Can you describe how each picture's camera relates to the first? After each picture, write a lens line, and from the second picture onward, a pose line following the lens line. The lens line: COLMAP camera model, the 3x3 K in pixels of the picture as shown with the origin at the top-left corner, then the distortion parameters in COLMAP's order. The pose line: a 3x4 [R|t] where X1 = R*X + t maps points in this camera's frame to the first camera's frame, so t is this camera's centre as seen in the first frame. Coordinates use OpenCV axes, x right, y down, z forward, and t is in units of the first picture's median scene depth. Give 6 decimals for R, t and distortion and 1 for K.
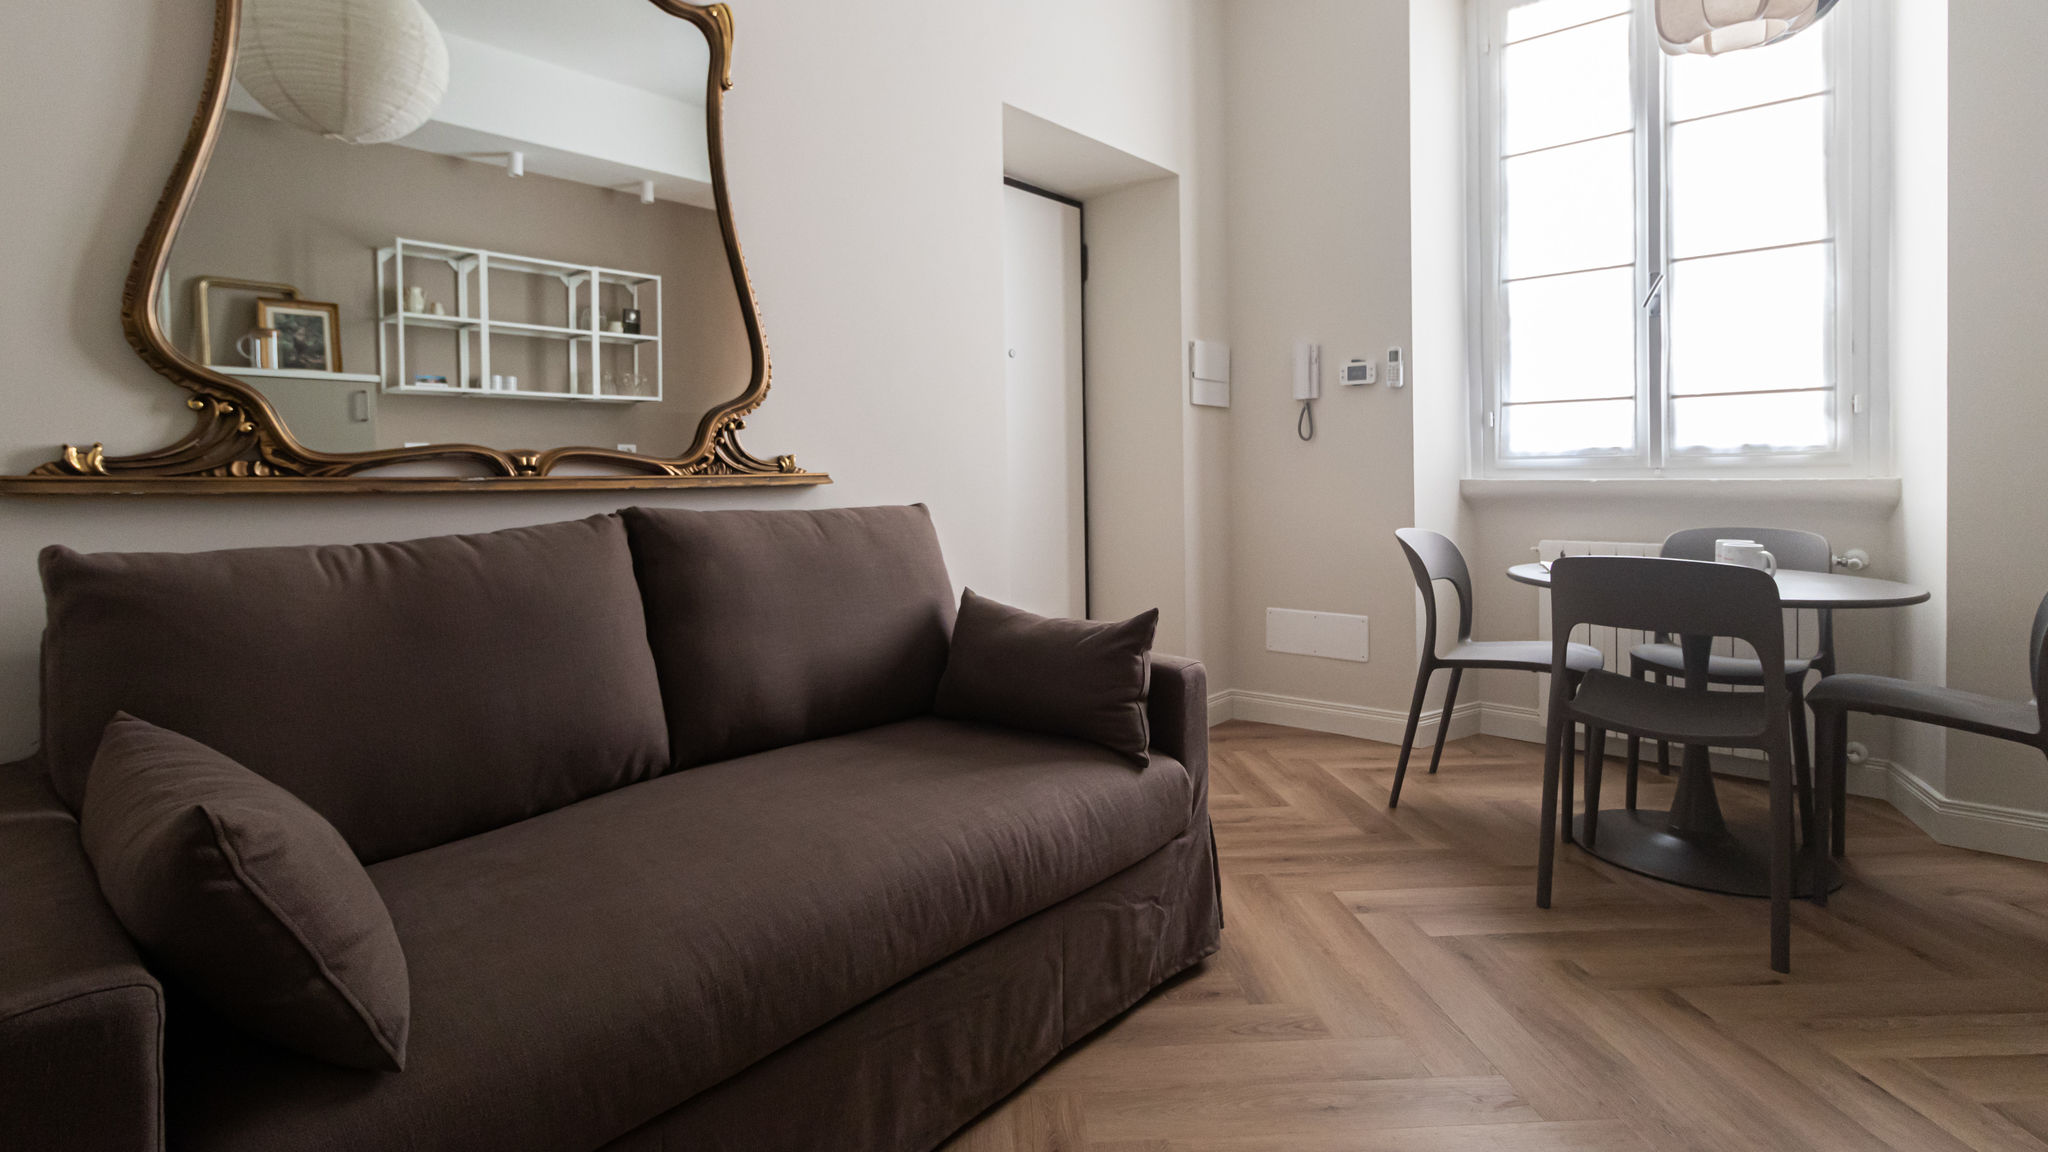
lens RADIAL K [[981.6, 0, 1000.0], [0, 981.6, 482.9], [0, 0, 1]] dist [0.001117, 0.000903]
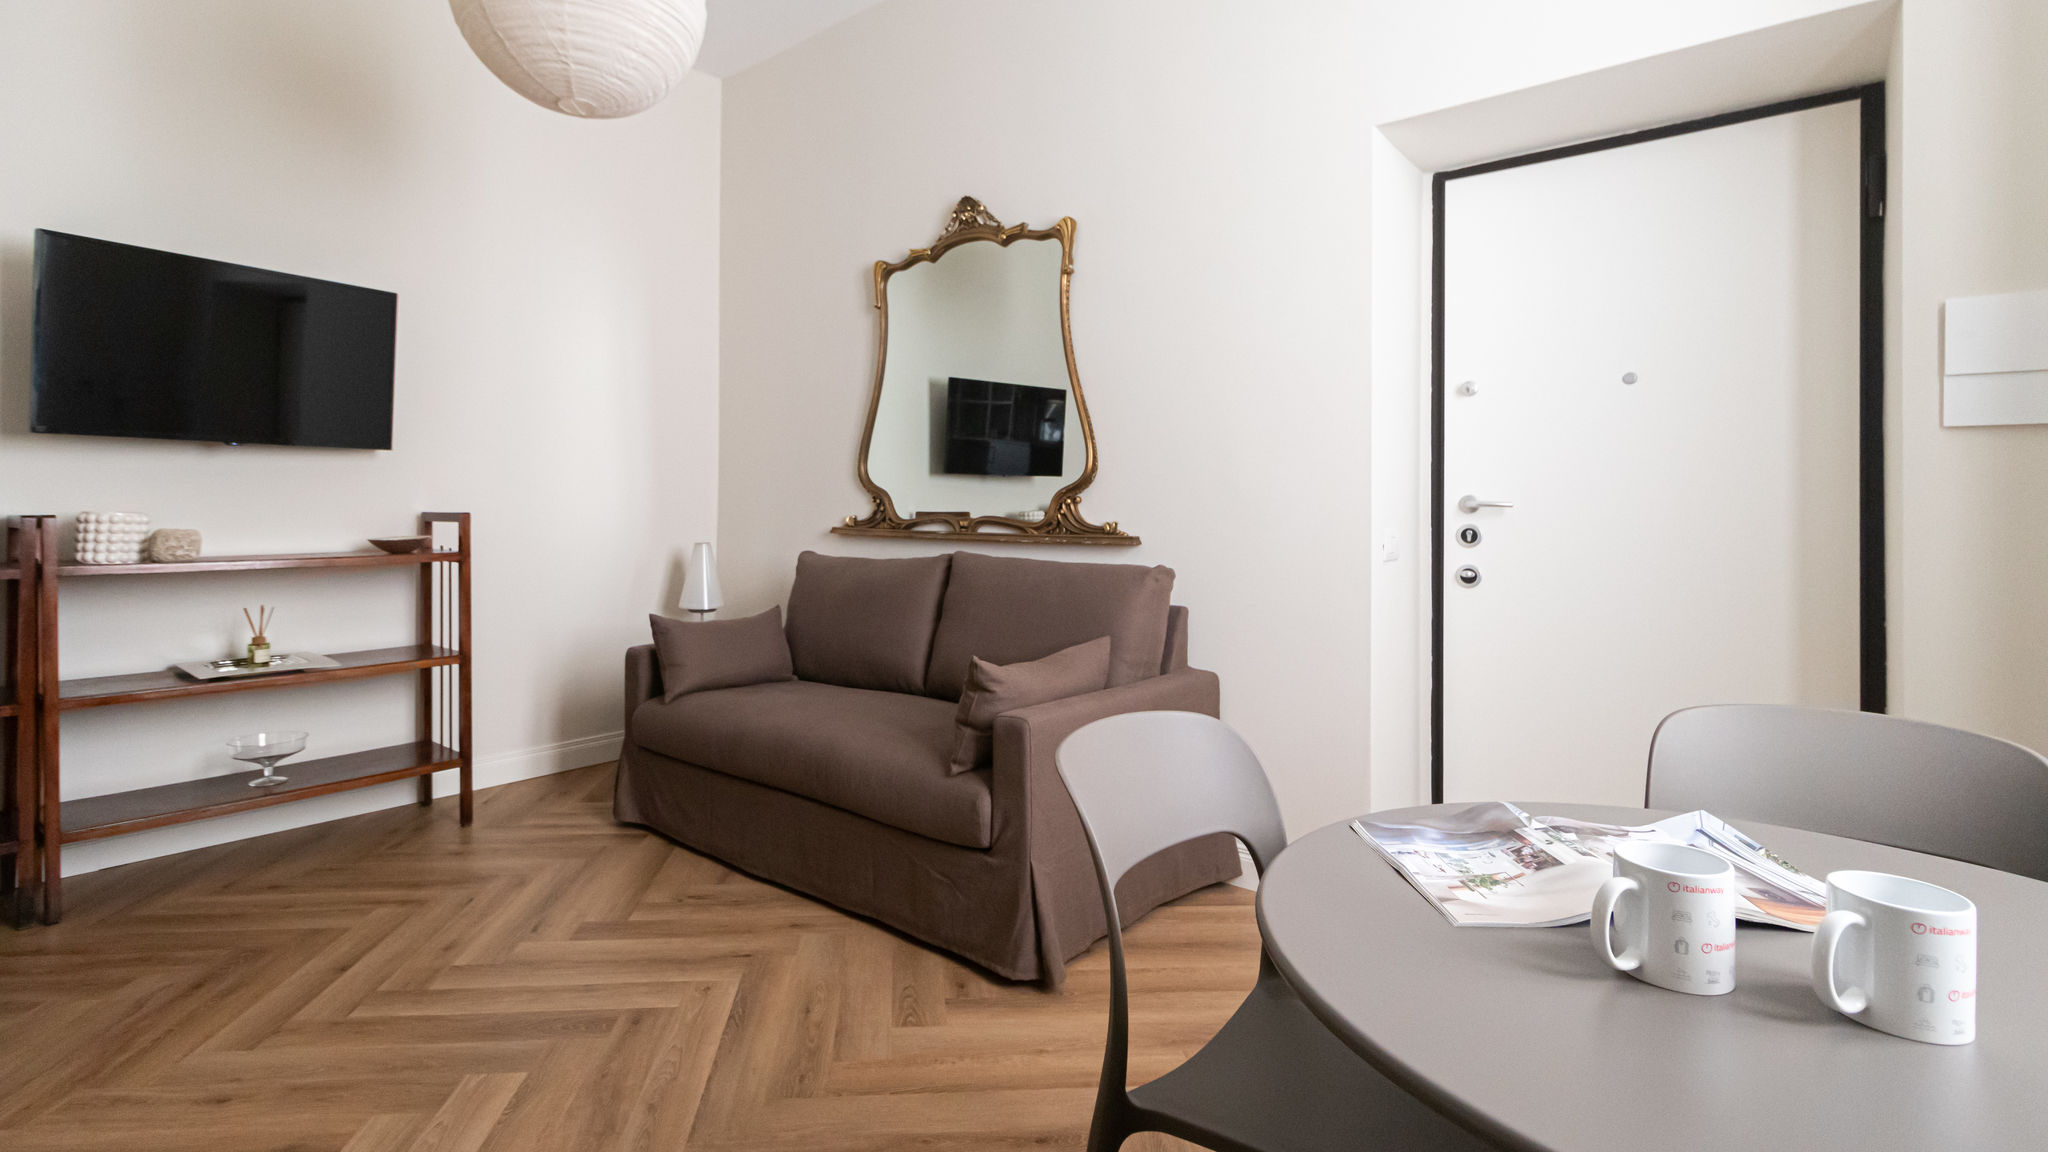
lens RADIAL K [[978.0, 0, 960.4], [0, 978.0, 506.0], [0, 0, 1]] dist [0.001247, 0.000062]
pose [[0.008068, 0.012035, -0.999895, 1.175672], [-0.013699, 0.999835, 0.011924, -0.066327], [0.999874, 0.013601, 0.008231, 0.822087]]
